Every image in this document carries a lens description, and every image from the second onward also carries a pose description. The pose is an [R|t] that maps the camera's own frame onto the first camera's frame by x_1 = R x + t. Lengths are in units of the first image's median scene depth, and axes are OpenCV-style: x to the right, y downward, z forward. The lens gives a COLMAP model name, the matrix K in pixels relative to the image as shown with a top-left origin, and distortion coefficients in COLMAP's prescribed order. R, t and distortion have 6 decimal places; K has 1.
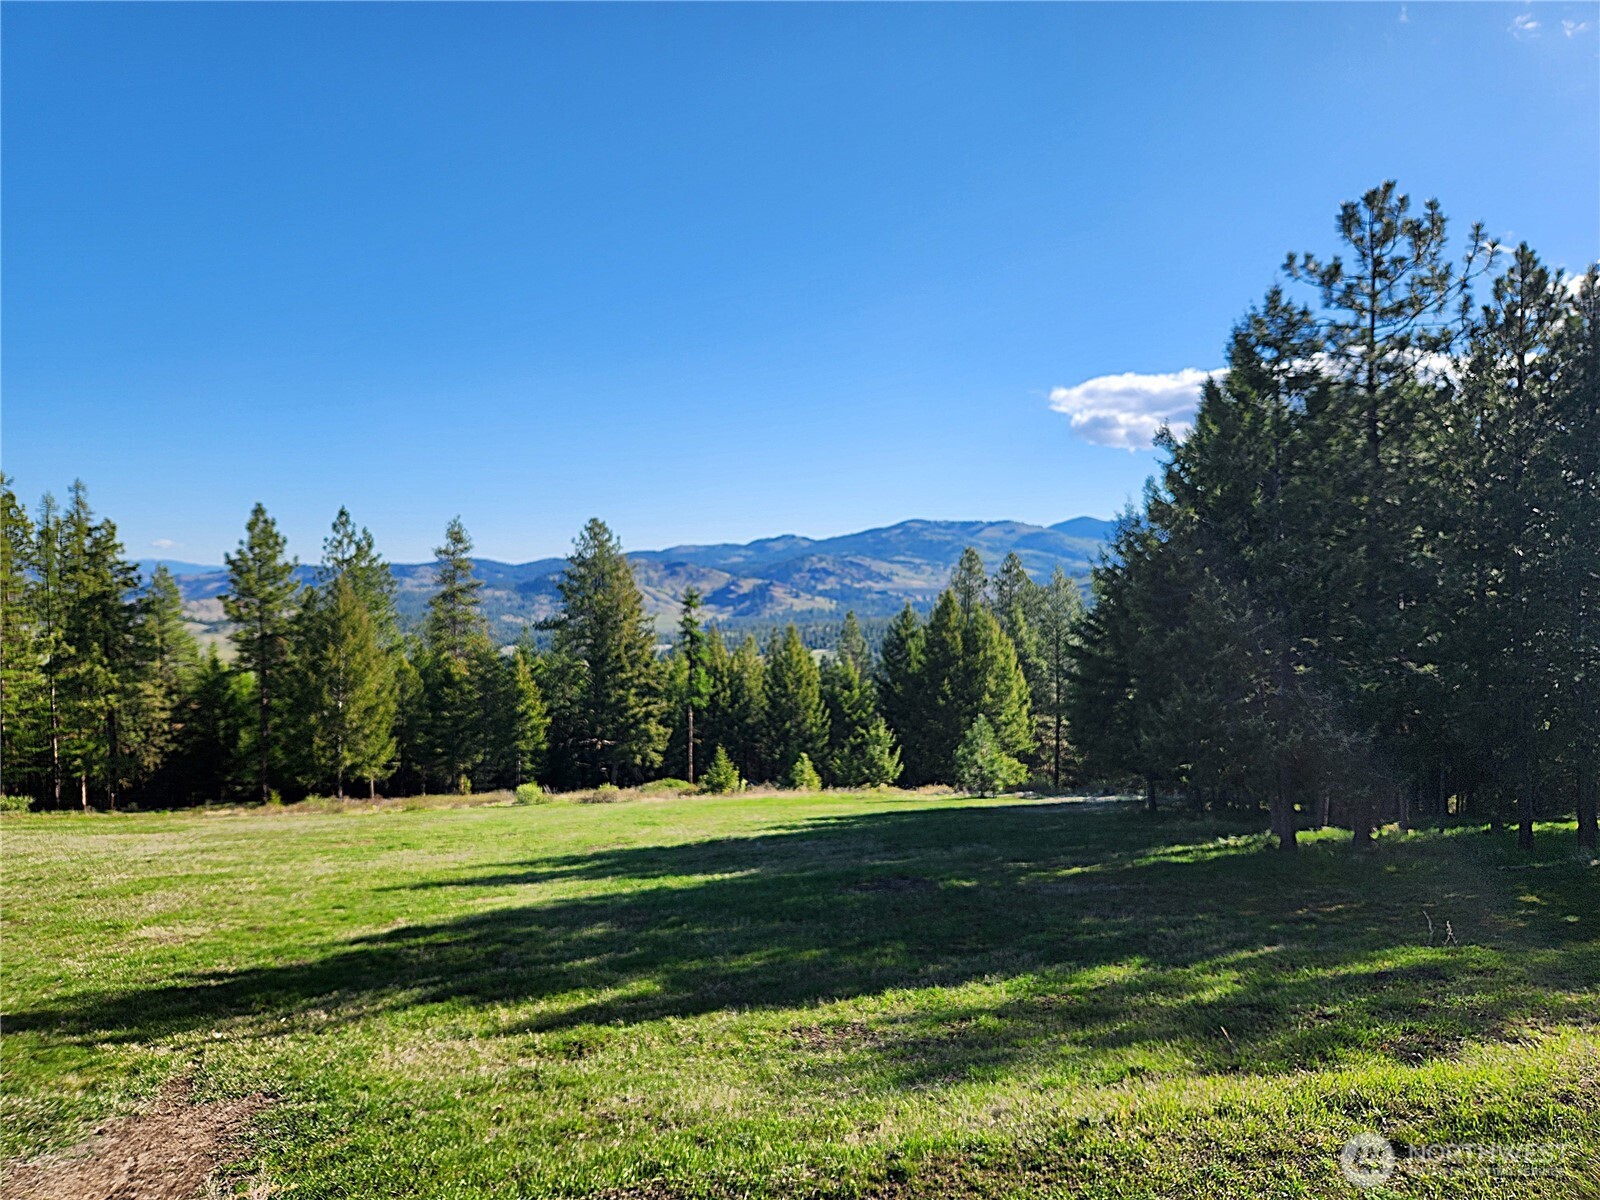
lens RADIAL K [[1100.0, 0, 800.0], [0, 1100.0, 600.0], [0, 0, 1]] dist [0.078438, -0.073134]
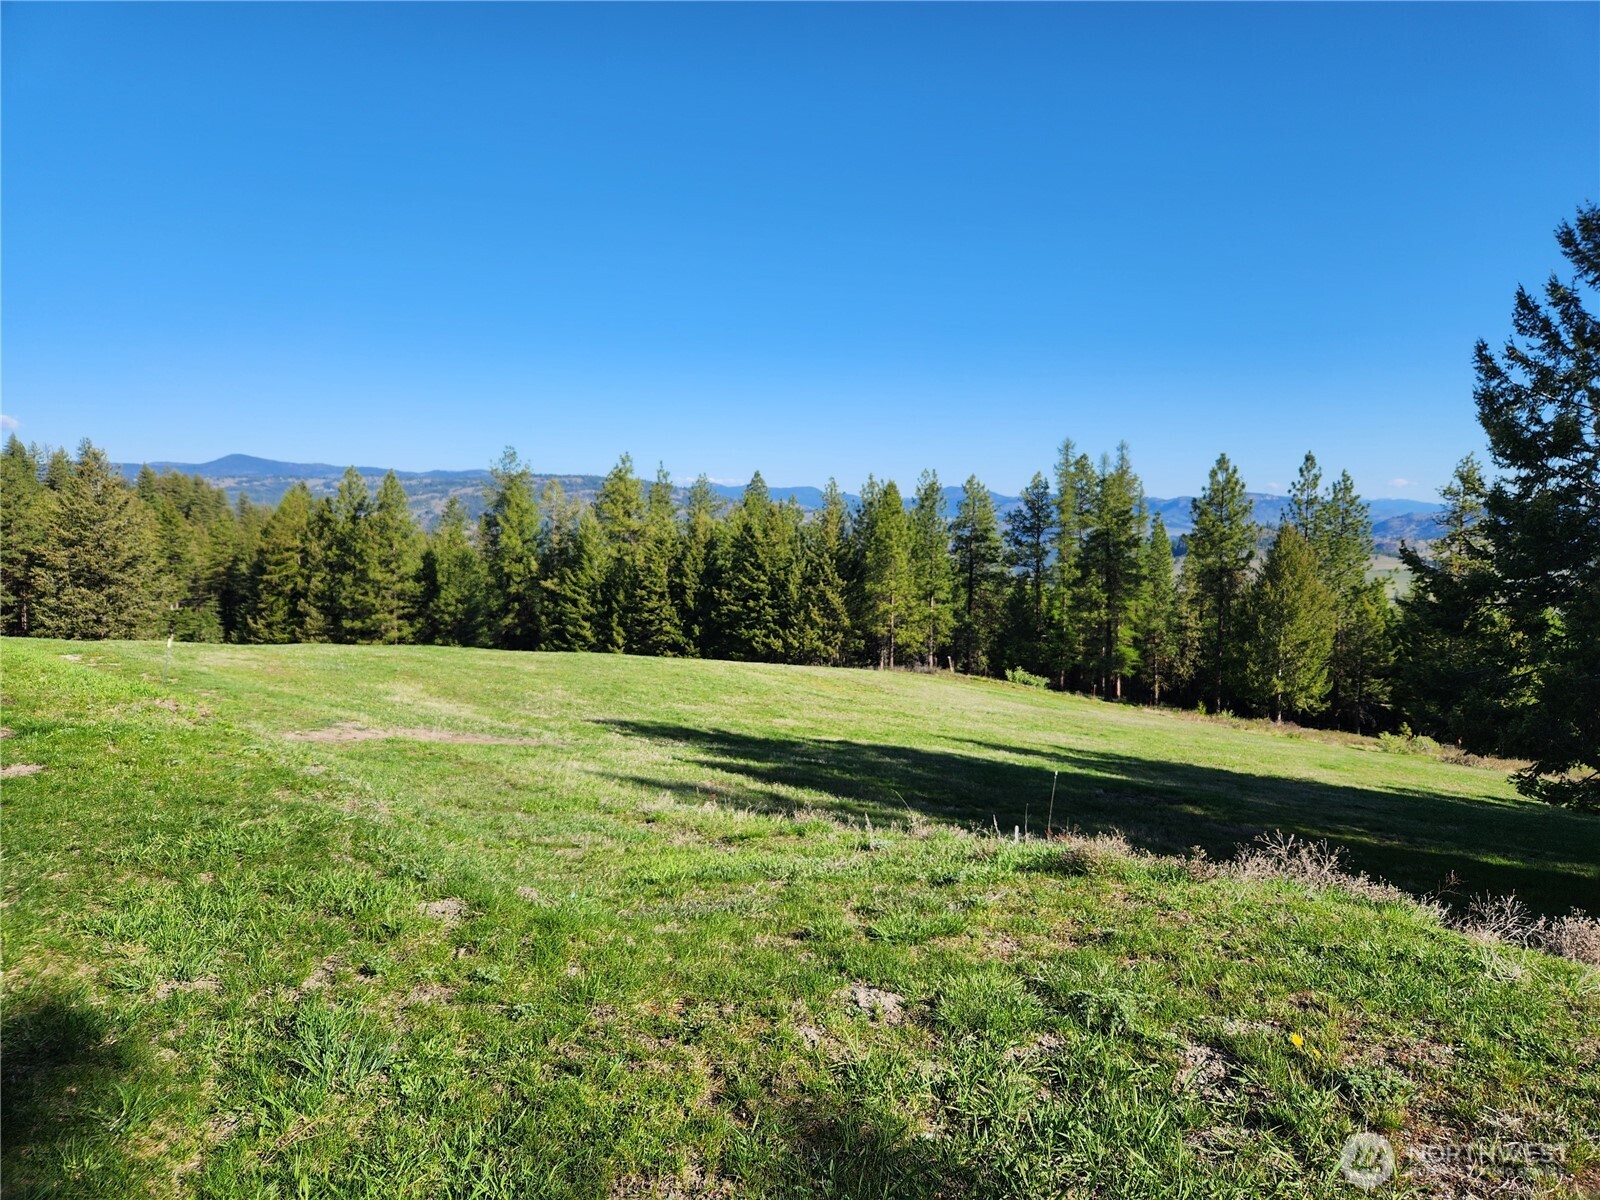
lens RADIAL K [[1100.0, 0, 800.0], [0, 1100.0, 600.0], [0, 0, 1]] dist [0.078438, -0.073134]
pose [[0.520695, 0.067543, -0.851067, 0.270260], [-0.020606, 0.997569, 0.066563, -0.004078], [0.853494, -0.017122, 0.520822, 0.034270]]
